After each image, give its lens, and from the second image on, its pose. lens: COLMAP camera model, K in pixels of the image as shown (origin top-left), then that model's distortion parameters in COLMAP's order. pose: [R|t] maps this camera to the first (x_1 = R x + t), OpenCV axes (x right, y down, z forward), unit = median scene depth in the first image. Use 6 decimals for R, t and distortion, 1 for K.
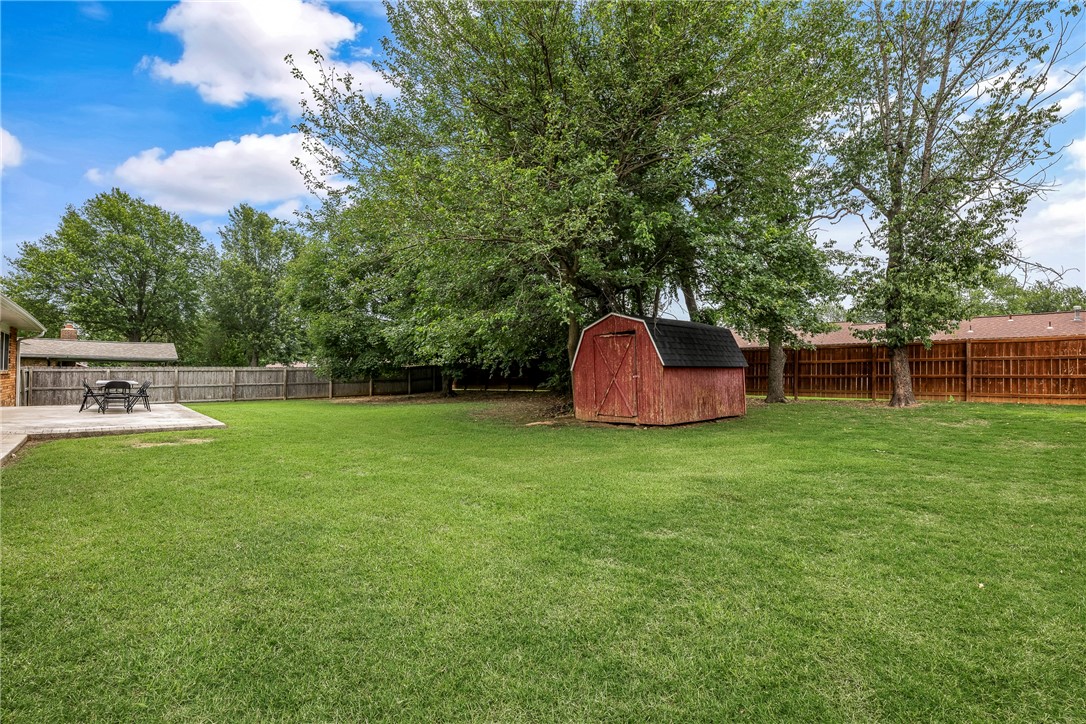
lens RADIAL K [[493.0, 0, 556.6], [0, 493.0, 367.3], [0, 0, 1]] dist [0.000748, 0.000234]
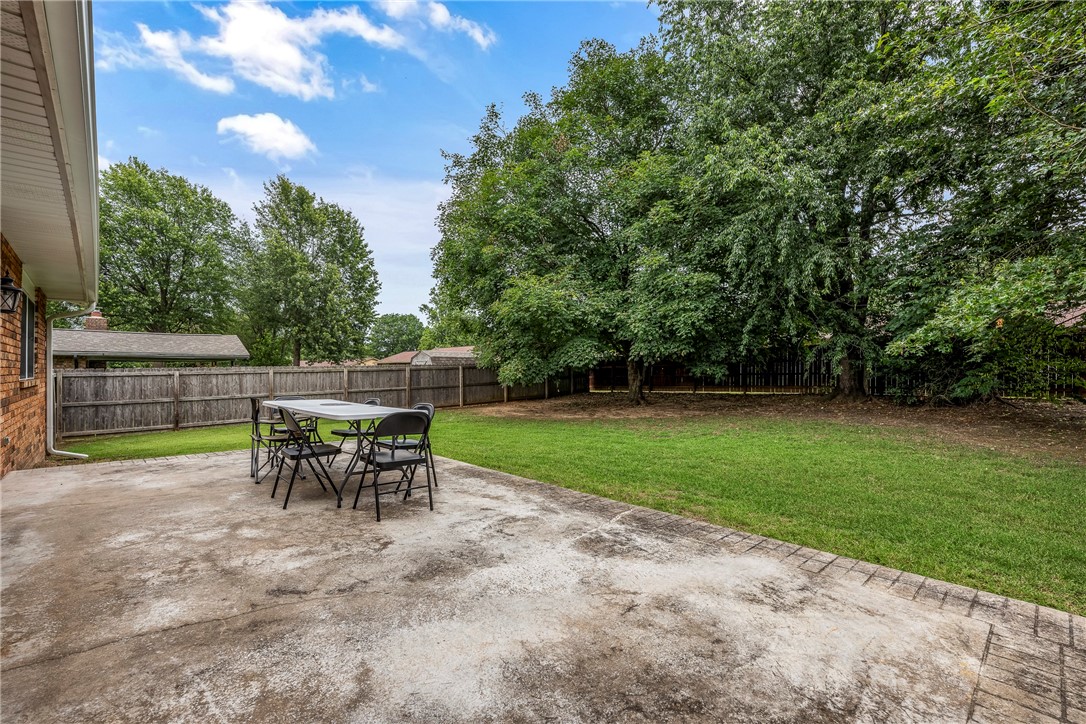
lens RADIAL K [[493.0, 0, 556.6], [0, 493.0, 367.3], [0, 0, 1]] dist [0.000748, 0.000234]
pose [[0.999894, -0.014533, 0.000835, -0.316386], [0.014523, 0.999835, 0.010938, -0.001279], [-0.000993, -0.010925, 0.999940, 0.272149]]
